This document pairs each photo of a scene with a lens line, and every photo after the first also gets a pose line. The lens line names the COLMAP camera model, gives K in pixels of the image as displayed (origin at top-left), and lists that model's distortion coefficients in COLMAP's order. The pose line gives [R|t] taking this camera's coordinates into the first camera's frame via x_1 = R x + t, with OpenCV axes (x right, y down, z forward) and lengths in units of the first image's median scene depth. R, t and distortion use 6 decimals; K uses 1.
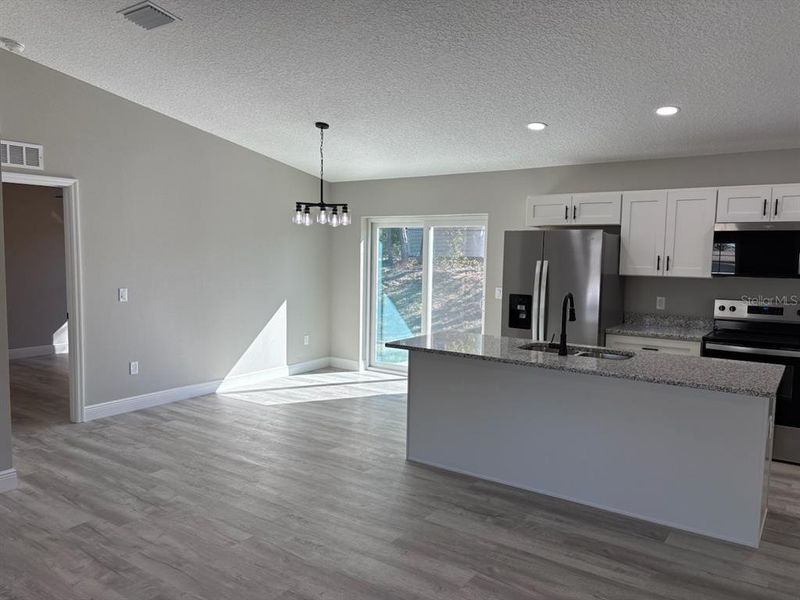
lens RADIAL K [[604.0, 0, 401.5], [0, 604.0, 302.1], [0, 0, 1]] dist [0.046413, -0.053202]
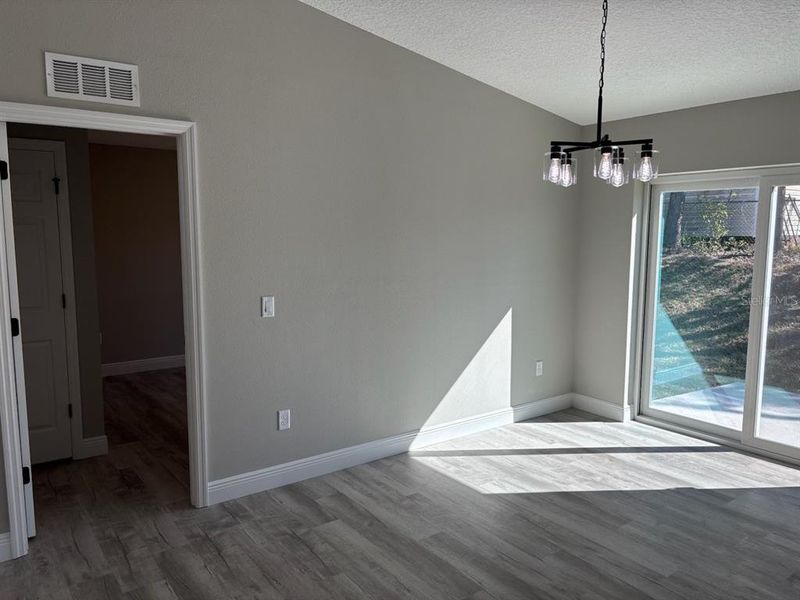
lens RADIAL K [[604.0, 0, 401.5], [0, 604.0, 302.1], [0, 0, 1]] dist [0.046413, -0.053202]
pose [[0.947849, 0.023229, -0.317872, -0.124998], [-0.013348, 0.999359, 0.033230, -0.039765], [0.318440, -0.027255, 0.947551, 0.448109]]
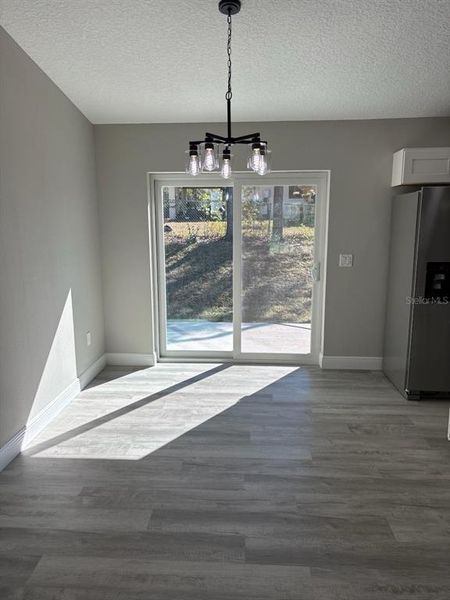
lens RADIAL K [[449.8, 0, 221.6], [0, 449.8, 303.4], [0, 0, 1]] dist [0.045954, -0.054409]
pose [[0.853169, -0.115573, 0.508671, -0.404488], [0.062393, 0.990756, 0.120457, -0.051292], [-0.517890, -0.071033, 0.852493, 0.599970]]
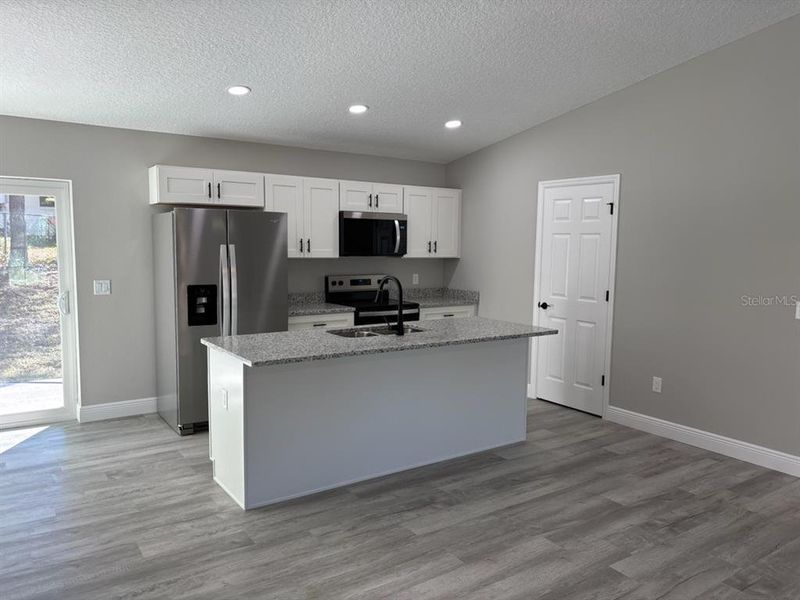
lens RADIAL K [[599.7, 0, 398.4], [0, 599.7, 305.9], [0, 0, 1]] dist [0.045954, -0.054409]
pose [[0.348369, -0.109076, 0.930989, -0.487130], [0.067723, 0.993540, 0.091063, -0.041087], [-0.934908, 0.031326, 0.353506, 0.444098]]
